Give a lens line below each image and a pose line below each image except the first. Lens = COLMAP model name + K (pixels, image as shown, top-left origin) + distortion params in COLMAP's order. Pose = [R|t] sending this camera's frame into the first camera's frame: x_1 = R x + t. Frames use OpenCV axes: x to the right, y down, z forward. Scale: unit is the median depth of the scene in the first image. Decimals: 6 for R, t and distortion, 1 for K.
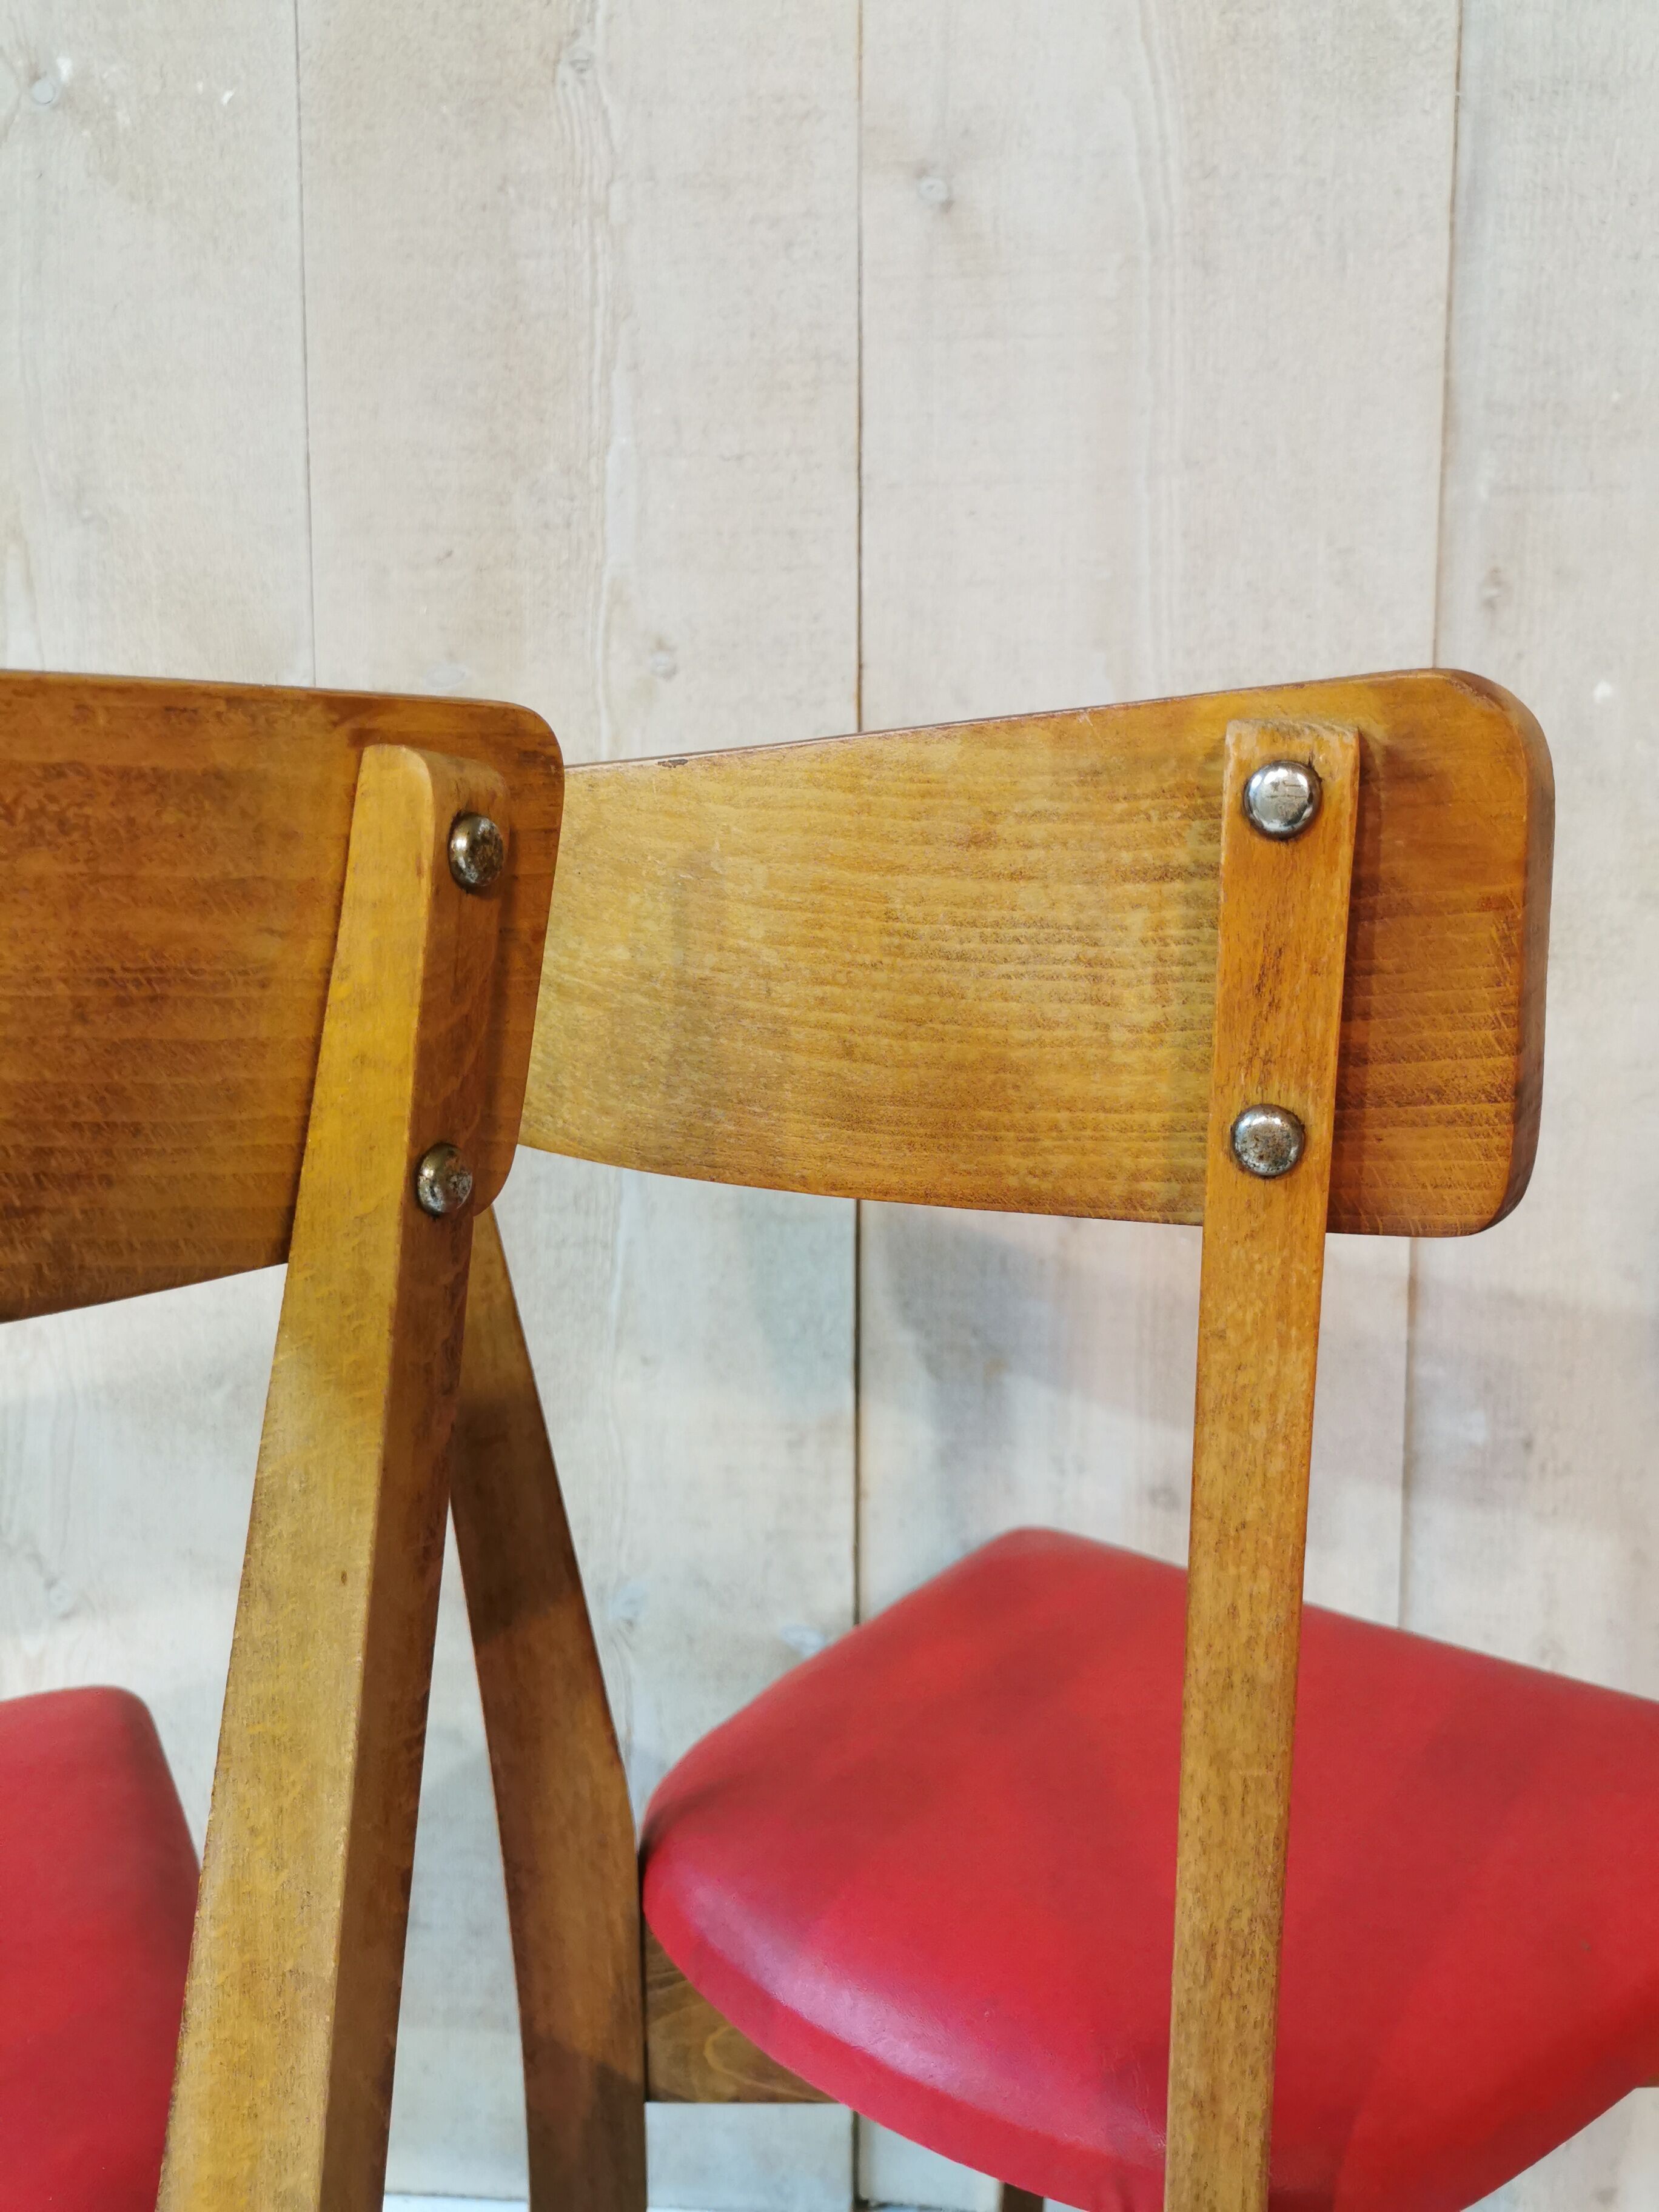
lens RADIAL K [[1719.7, 0, 809.9], [0, 1719.7, 1118.8], [0, 0, 1]] dist [0.034451, -0.033427]
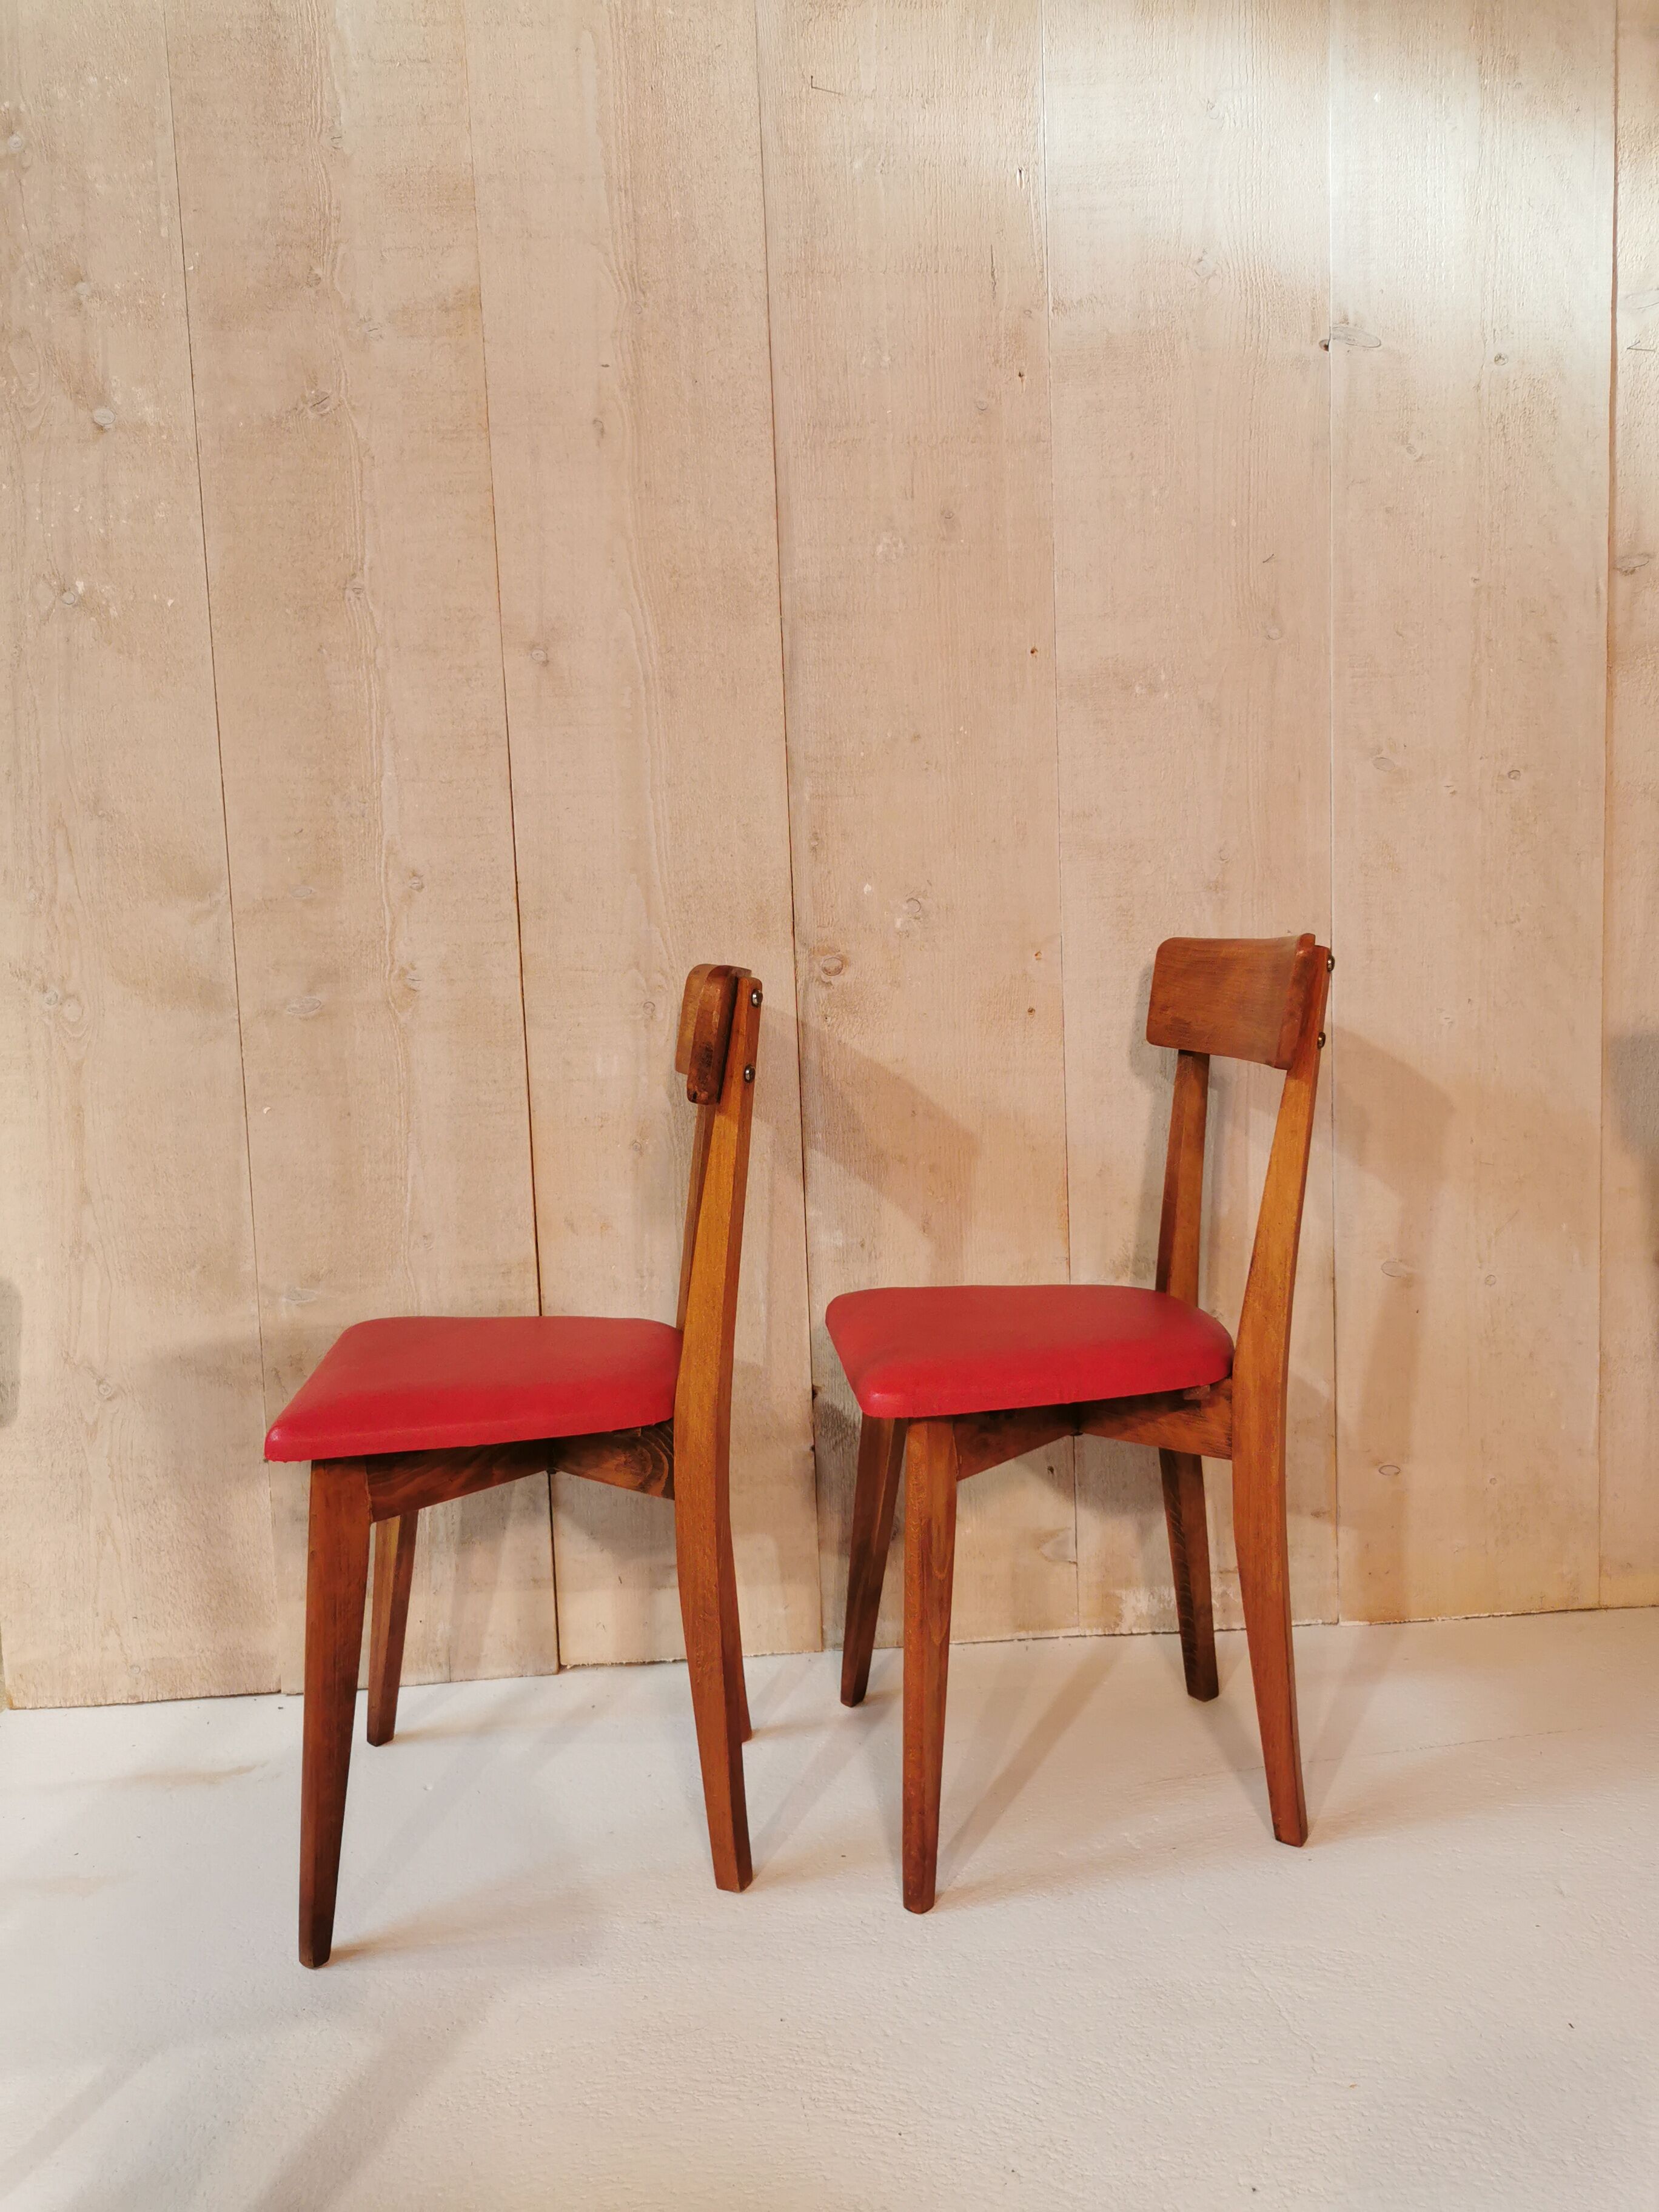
lens RADIAL K [[1719.7, 0, 828.1], [0, 1719.7, 1089.8], [0, 0, 1]] dist [0.034451, -0.033427]
pose [[0.985456, -0.054226, 0.161046, 0.053155], [0.054783, 0.998498, 0.000986, -0.002775], [-0.160857, 0.007851, 0.986946, -1.097407]]
